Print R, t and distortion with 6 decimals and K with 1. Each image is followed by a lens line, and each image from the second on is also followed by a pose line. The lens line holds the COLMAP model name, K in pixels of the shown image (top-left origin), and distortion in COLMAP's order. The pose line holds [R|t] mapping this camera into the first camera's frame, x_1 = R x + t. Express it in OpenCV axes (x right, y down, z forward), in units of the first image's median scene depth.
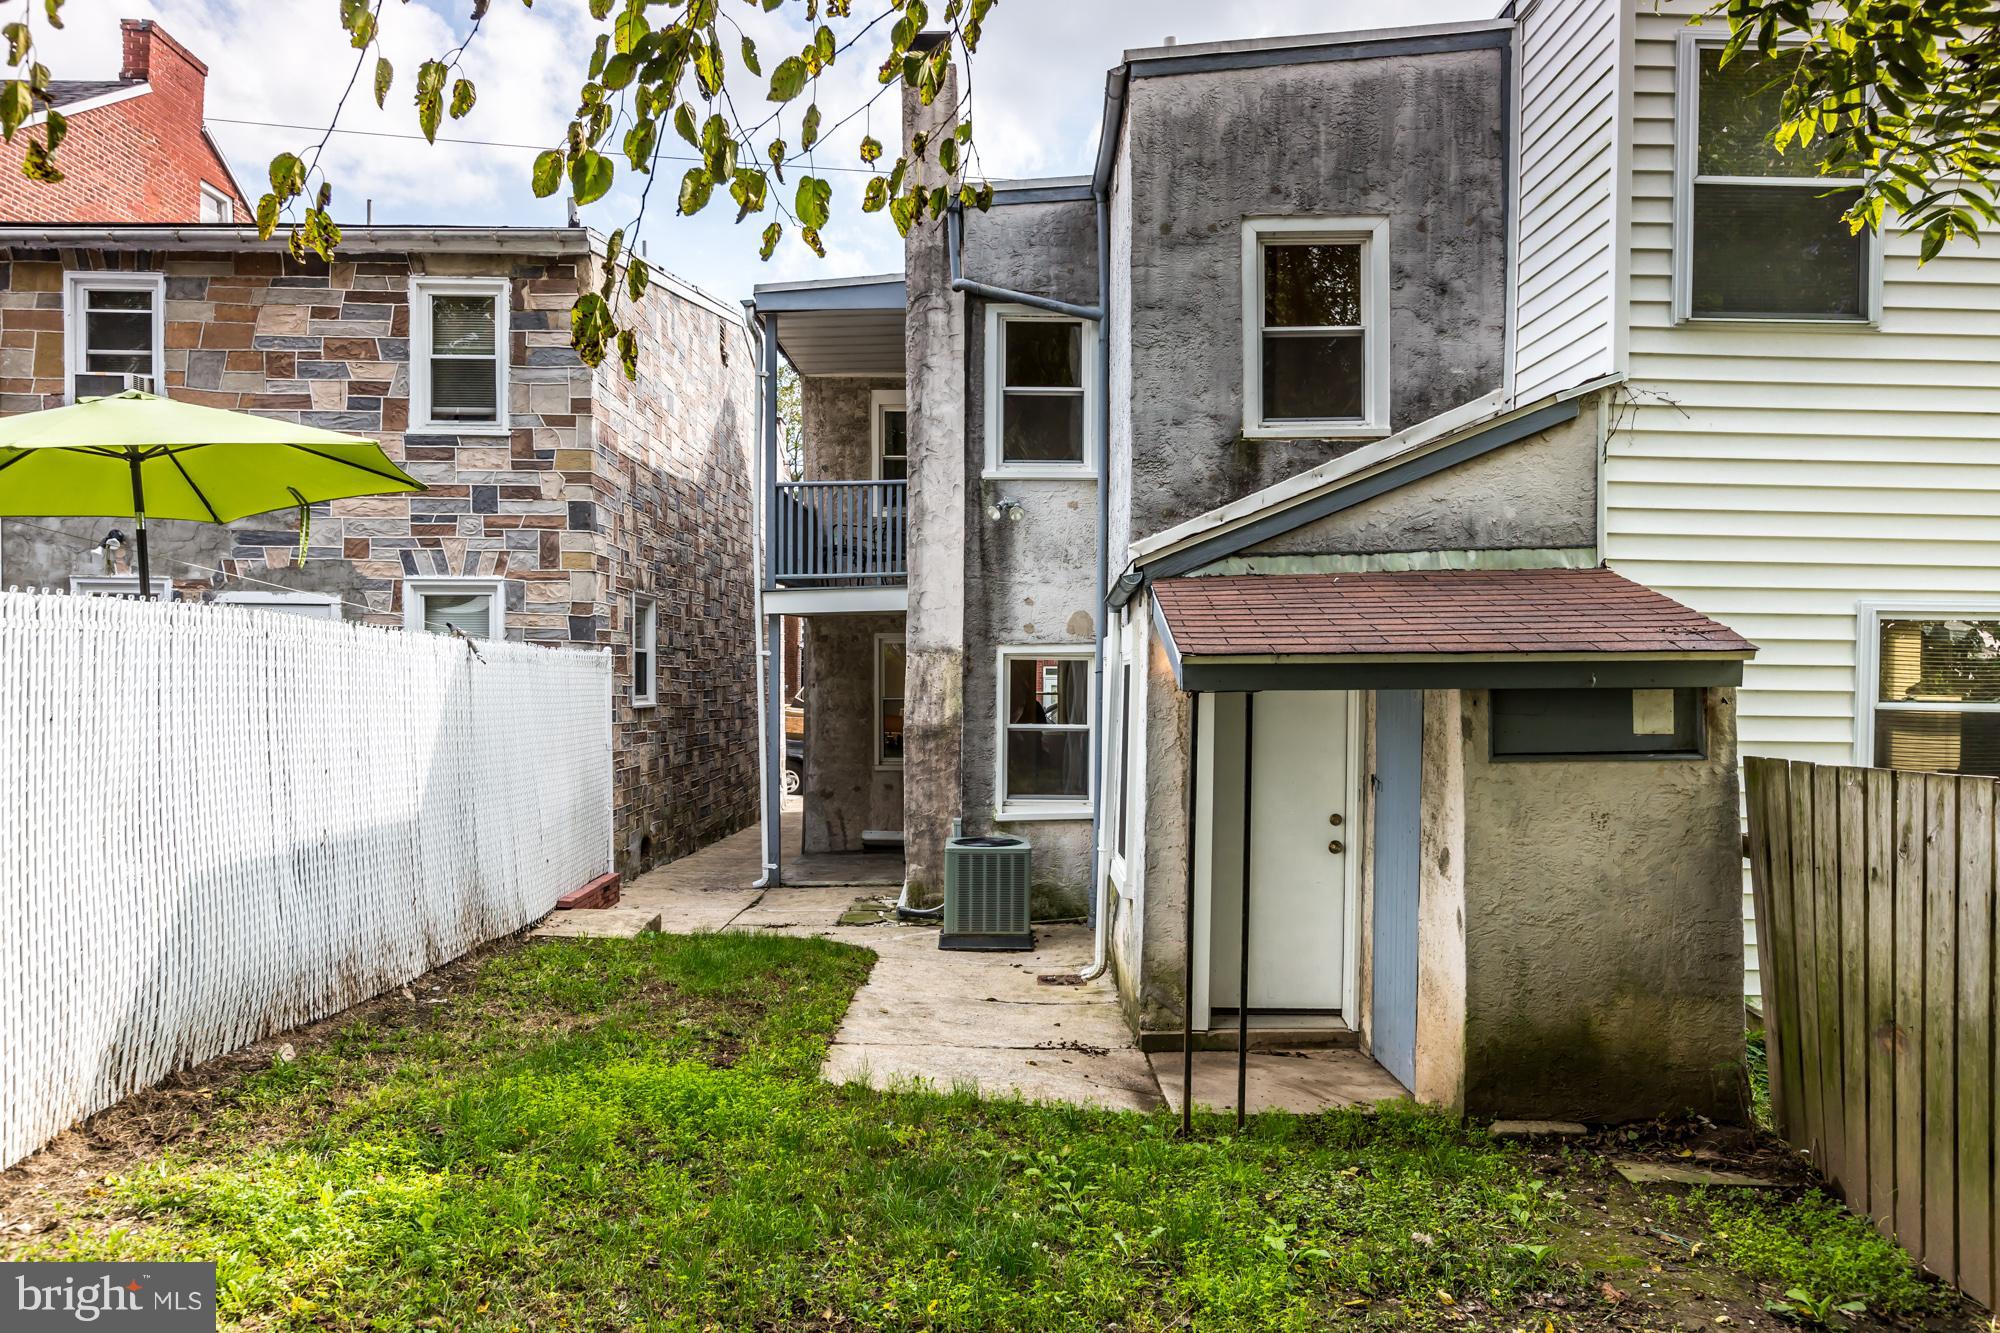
lens RADIAL K [[1405.8, 0, 1007.0], [0, 1405.8, 710.6], [0, 0, 1]] dist [0.001385, -0.001986]
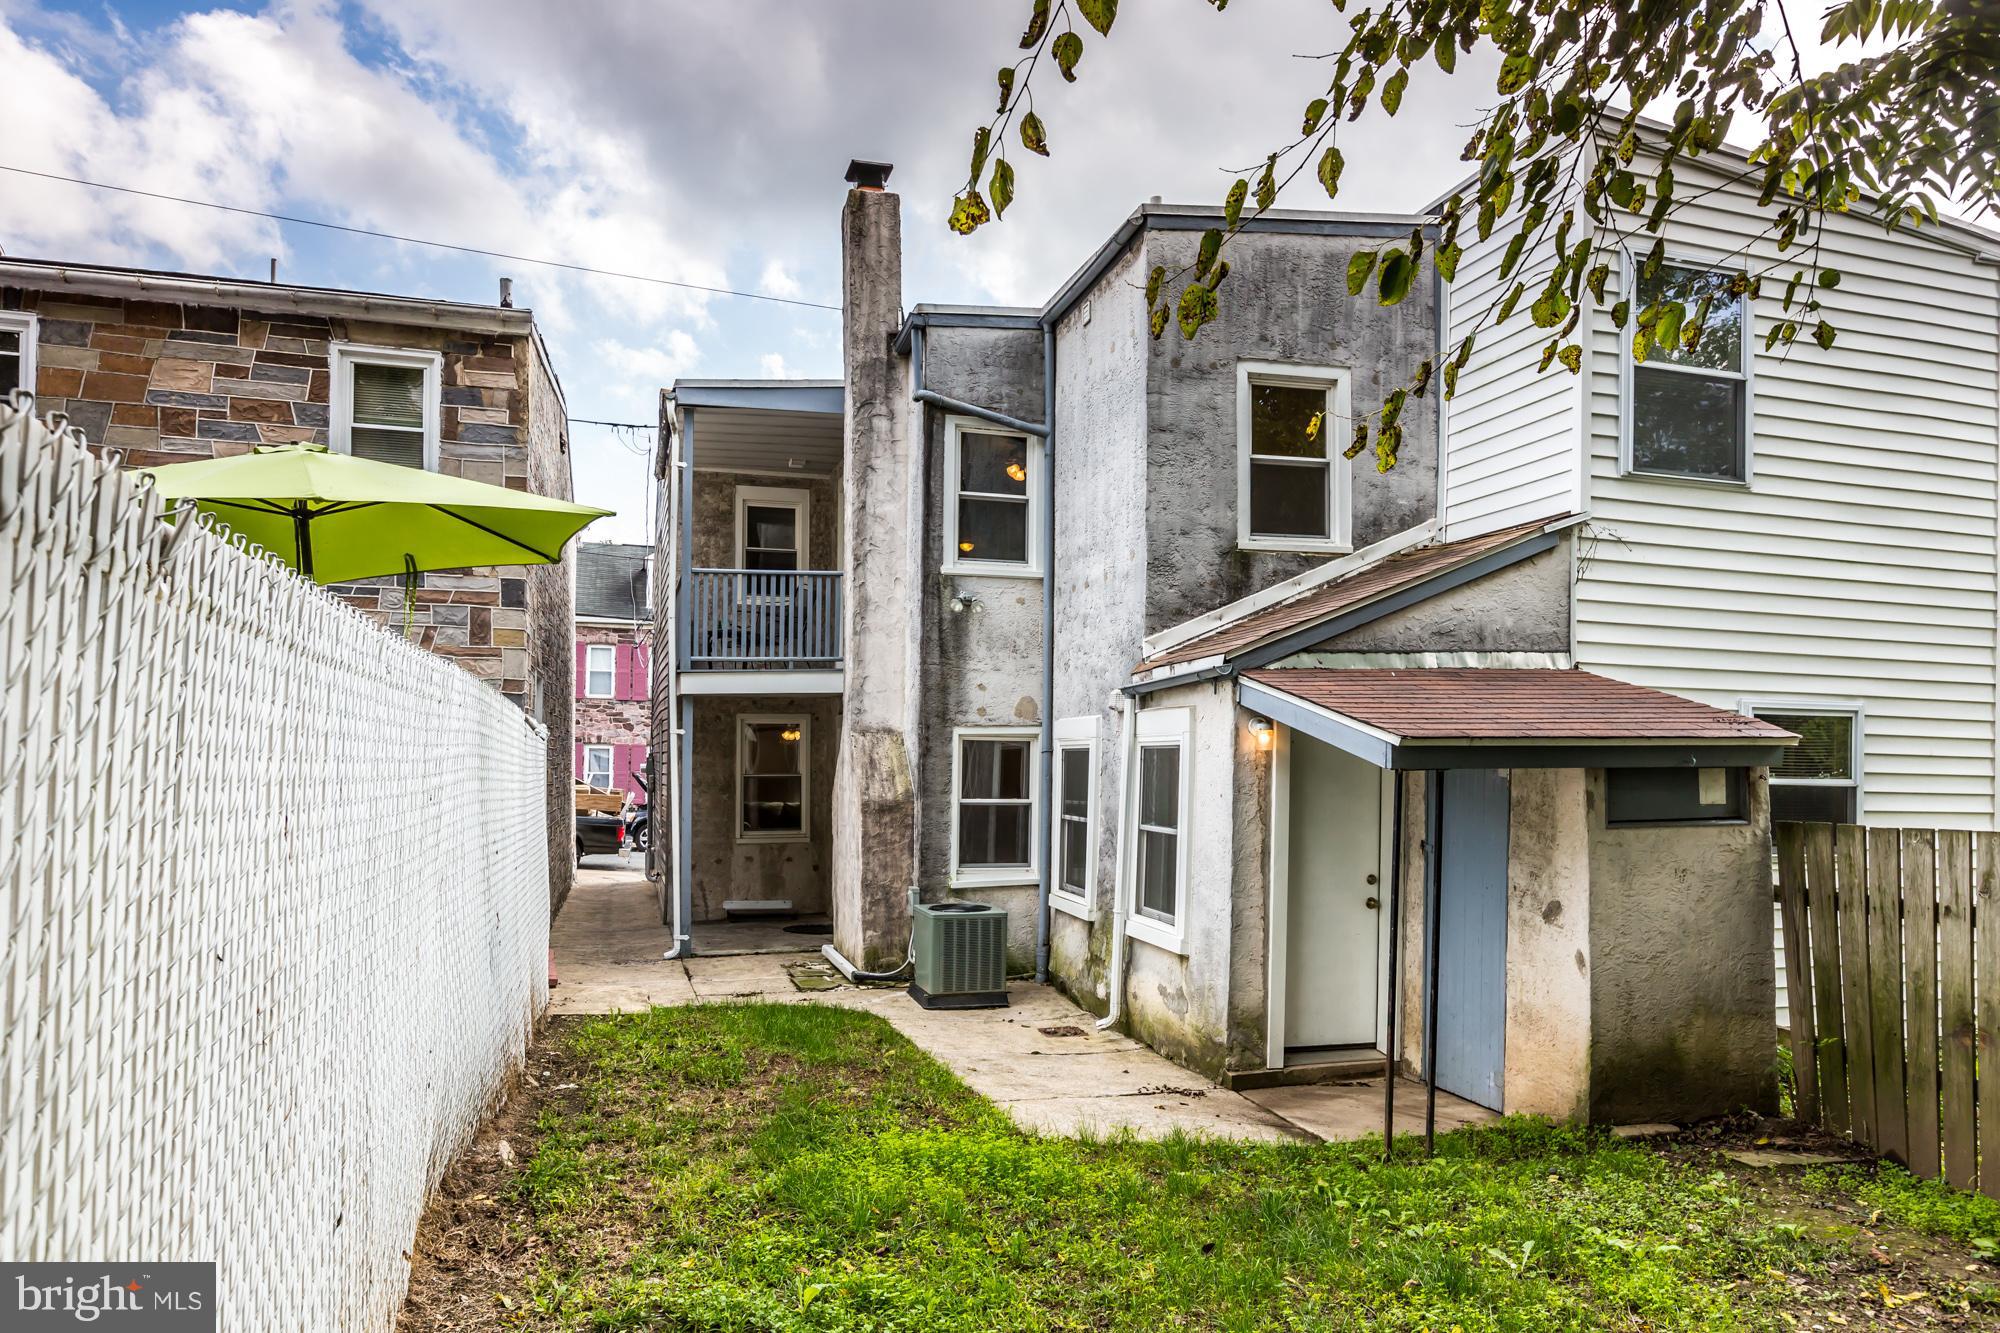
lens RADIAL K [[1261.2, 0, 998.4], [0, 1261.2, 754.1], [0, 0, 1]] dist [-0.004274, 0.000608]
pose [[0.963880, 0.004397, 0.266301, -0.294508], [0.002354, 0.999684, -0.025025, -0.000751], [-0.266327, 0.024748, 0.963565, 0.062403]]
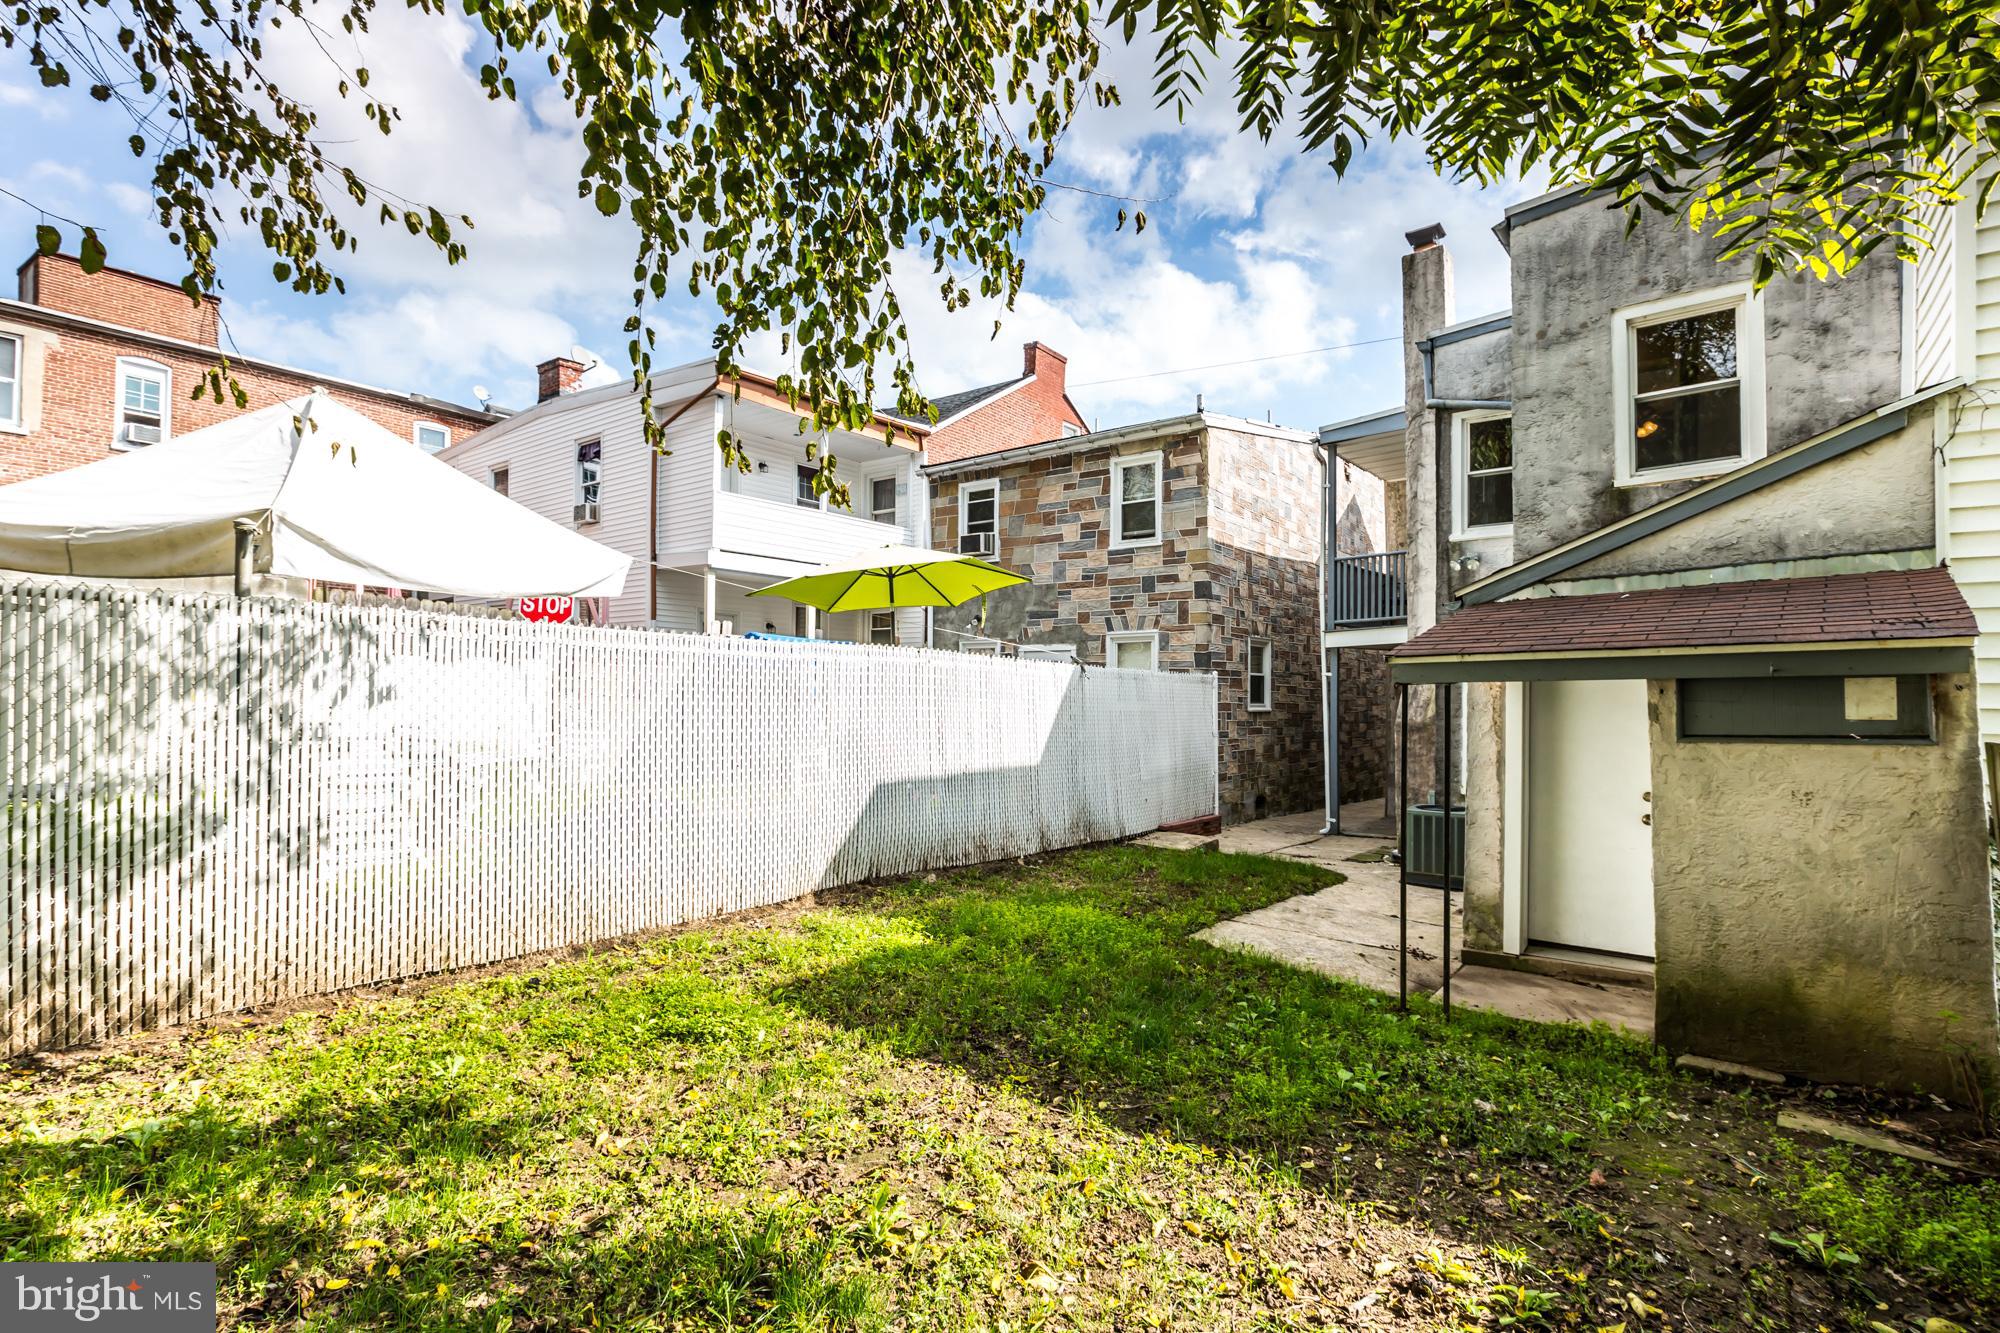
lens RADIAL K [[940.0, 0, 1005.2], [0, 940.0, 692.9], [0, 0, 1]] dist [-0.001153, -0.000495]
pose [[0.789476, -0.005030, -0.613761, 0.250720], [-0.015650, 0.999476, -0.028321, 0.017775], [0.613582, 0.031964, 0.788984, 0.028549]]
